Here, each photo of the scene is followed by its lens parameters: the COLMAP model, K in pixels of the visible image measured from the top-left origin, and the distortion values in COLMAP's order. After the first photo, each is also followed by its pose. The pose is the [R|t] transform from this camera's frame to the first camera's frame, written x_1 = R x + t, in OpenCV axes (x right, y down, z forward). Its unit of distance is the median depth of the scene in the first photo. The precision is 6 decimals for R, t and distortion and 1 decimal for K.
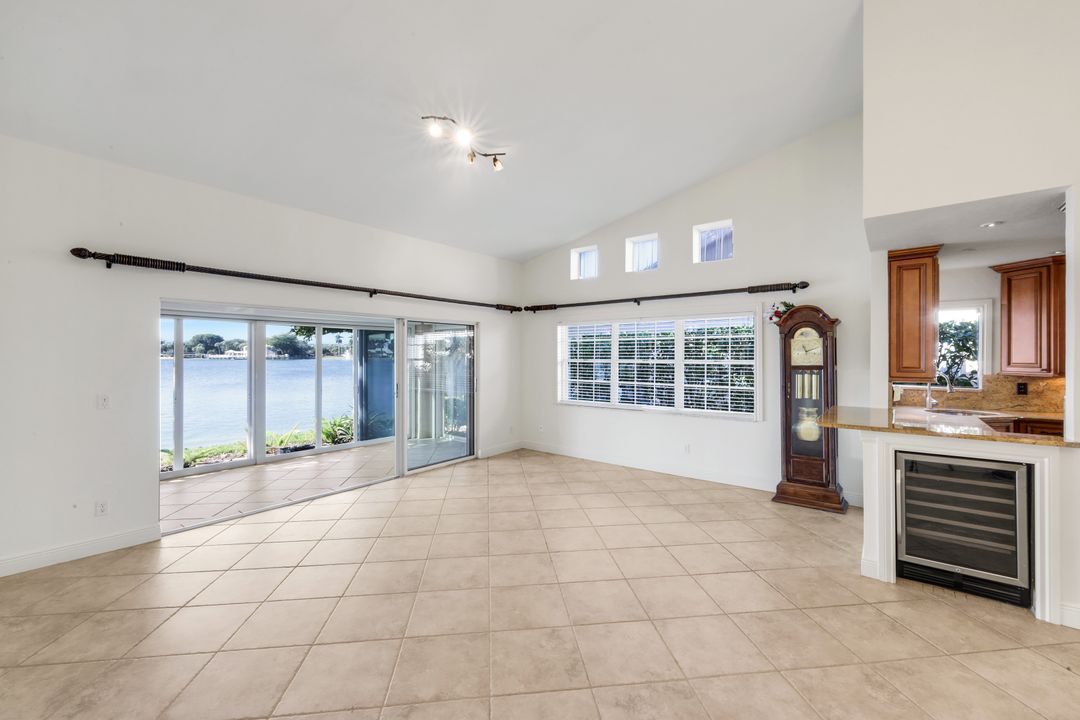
lens RADIAL K [[437.5, 0, 535.9], [0, 437.5, 355.2], [0, 0, 1]] dist [0.000683, 0.000510]
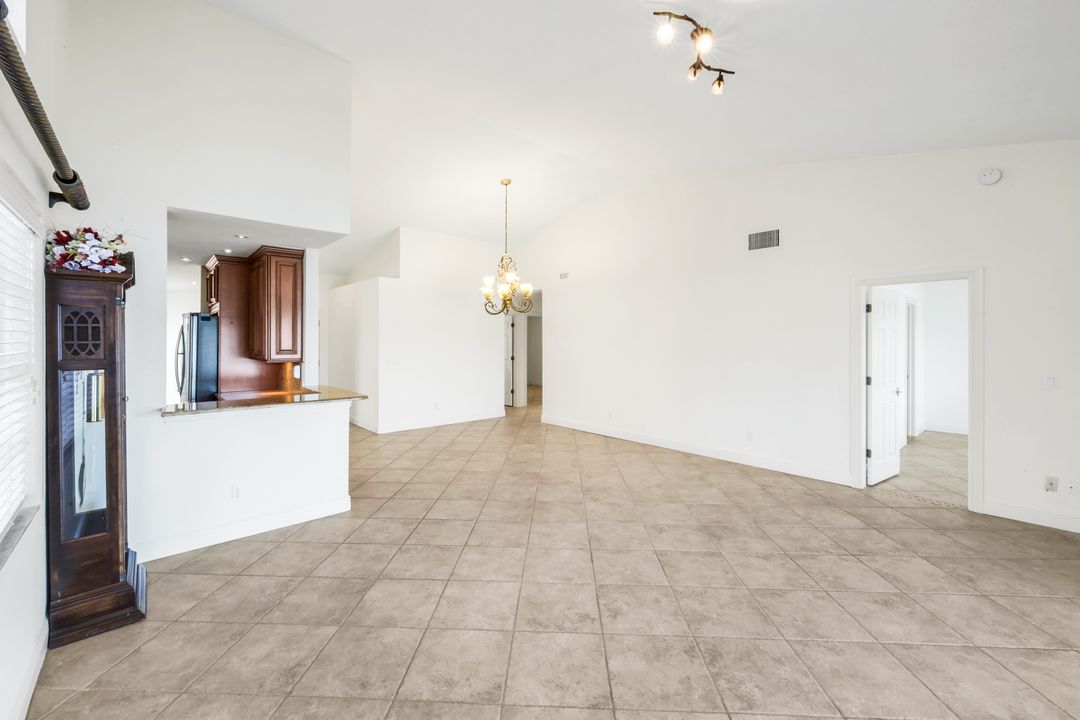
lens RADIAL K [[437.5, 0, 537.8], [0, 437.5, 345.9], [0, 0, 1]] dist [0.000683, 0.000510]
pose [[-0.987315, -0.000952, 0.158770, -0.003457], [0.000495, 0.999959, 0.009073, 0.002945], [-0.158772, 0.009036, -0.987274, 1.293765]]
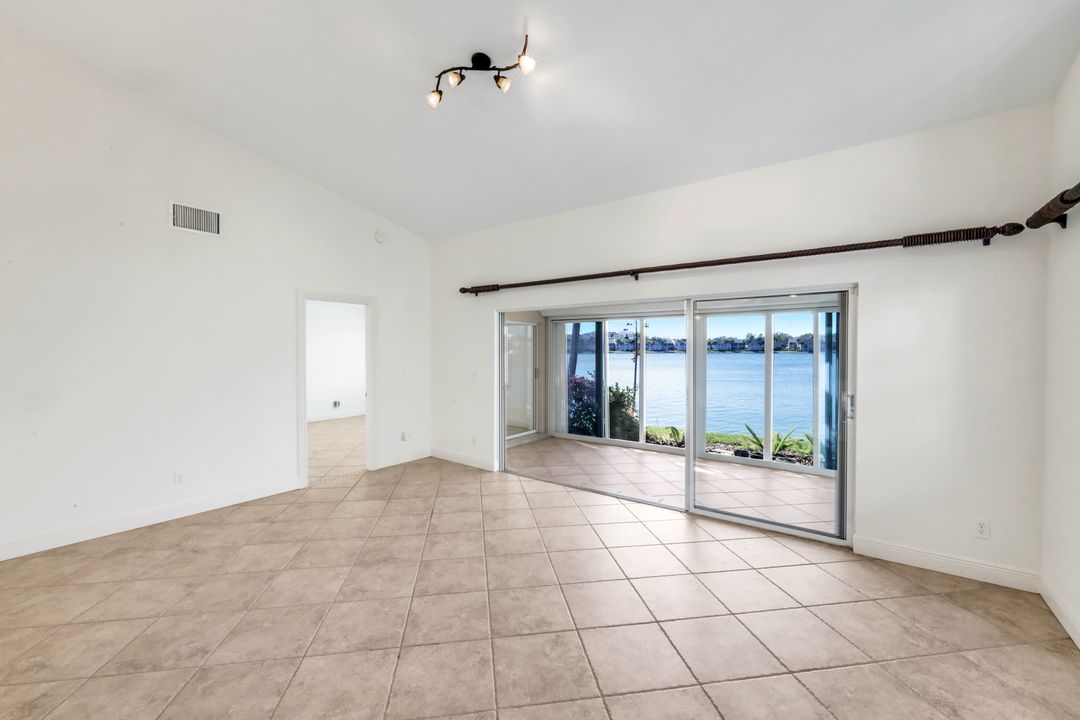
lens RADIAL K [[437.5, 0, 542.5], [0, 437.5, 360.5], [0, 0, 1]] dist [0.000683, 0.000510]
pose [[0.047159, 0.026251, -0.998542, 0.459683], [0.000661, 0.999654, 0.026311, 0.000272], [0.998887, -0.001901, 0.047125, 0.787141]]
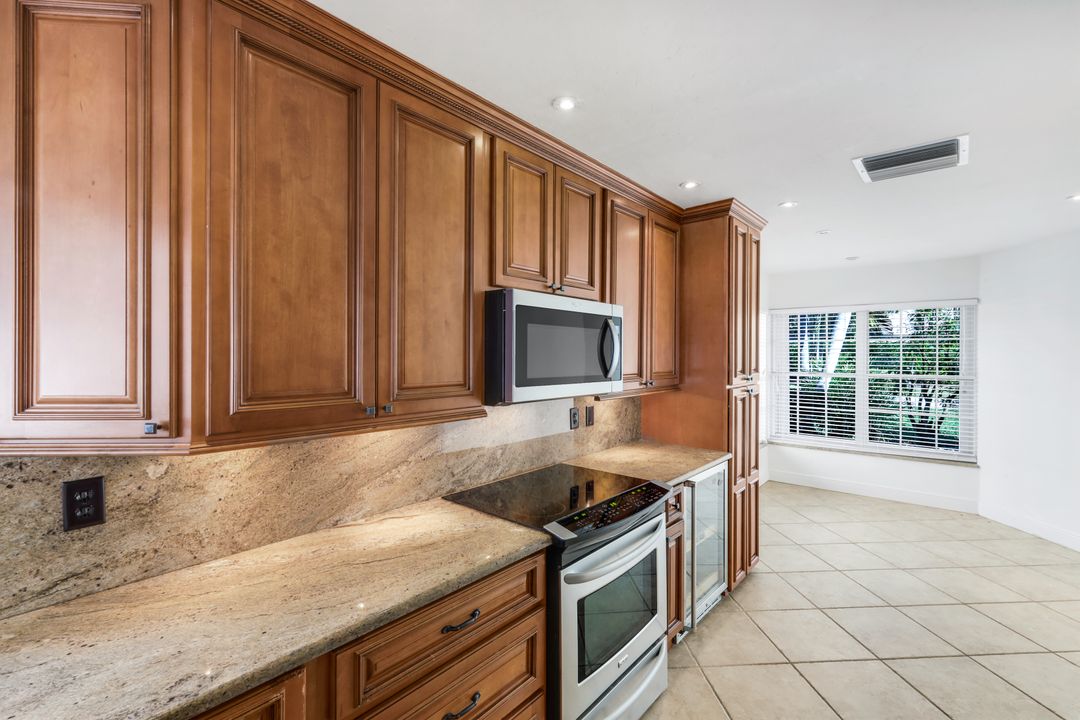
lens RADIAL K [[463.9, 0, 541.6], [0, 463.9, 351.9], [0, 0, 1]] dist [0.000012, 0.000012]
pose [[0.037456, 0.004438, 0.999288, 0.767754], [-0.002573, 0.999987, -0.004344, -0.004935], [-0.999295, -0.002409, 0.037467, 0.657101]]
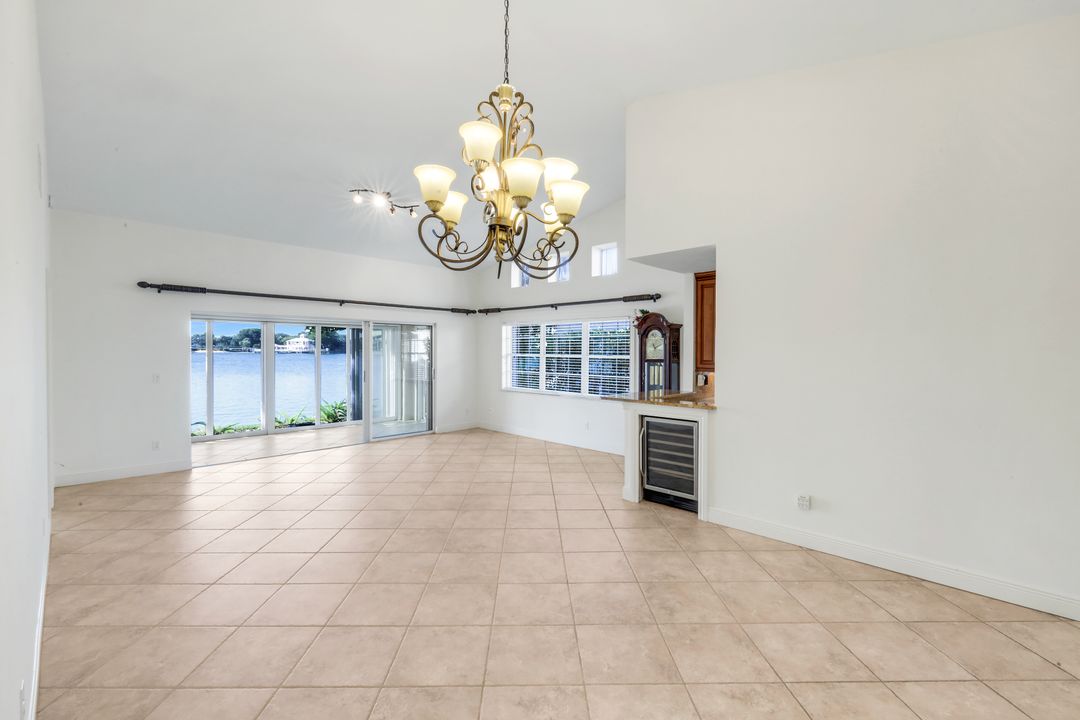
lens RADIAL K [[463.8, 0, 531.6], [0, 463.8, 358.1], [0, 0, 1]] dist [0.011074, -0.001667]
pose [[0.994327, 0.007112, -0.106131, 0.355496], [-0.005359, 0.999845, 0.016789, -0.000492], [0.106234, -0.016125, 0.994210, -0.351790]]
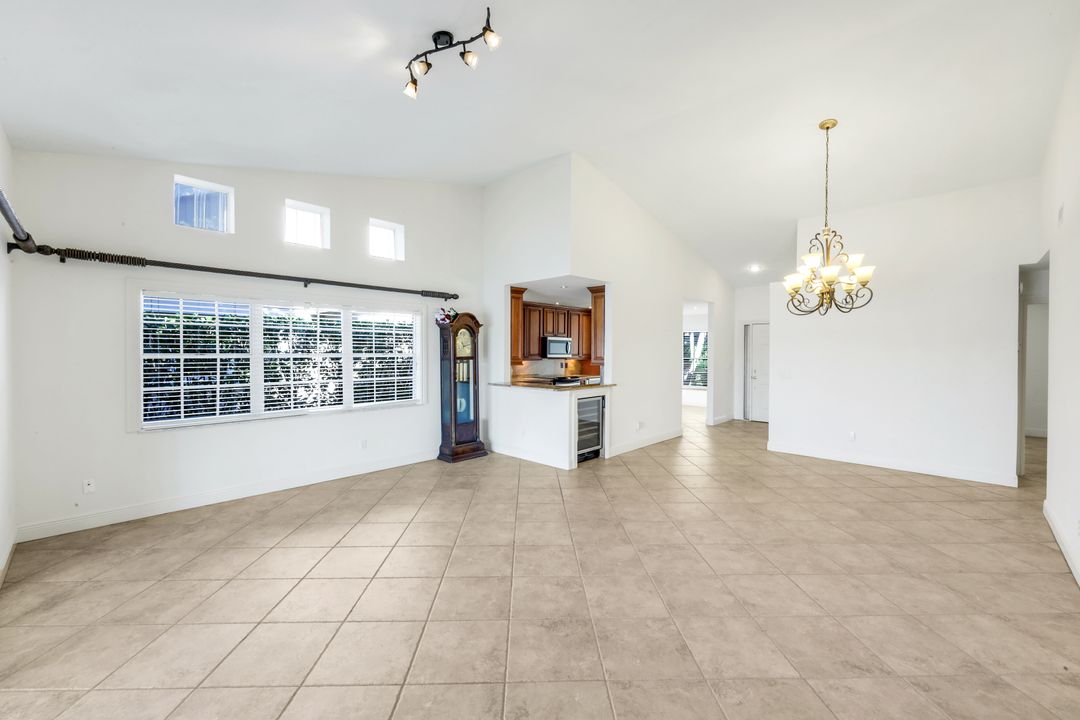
lens RADIAL K [[437.5, 0, 540.3], [0, 437.5, 353.5], [0, 0, 1]] dist [0.000683, 0.000510]
pose [[0.085803, -0.006662, 0.996290, -0.637524], [-0.005021, 0.999962, 0.007119, 0.002289], [-0.996299, -0.005613, 0.085767, 0.569366]]
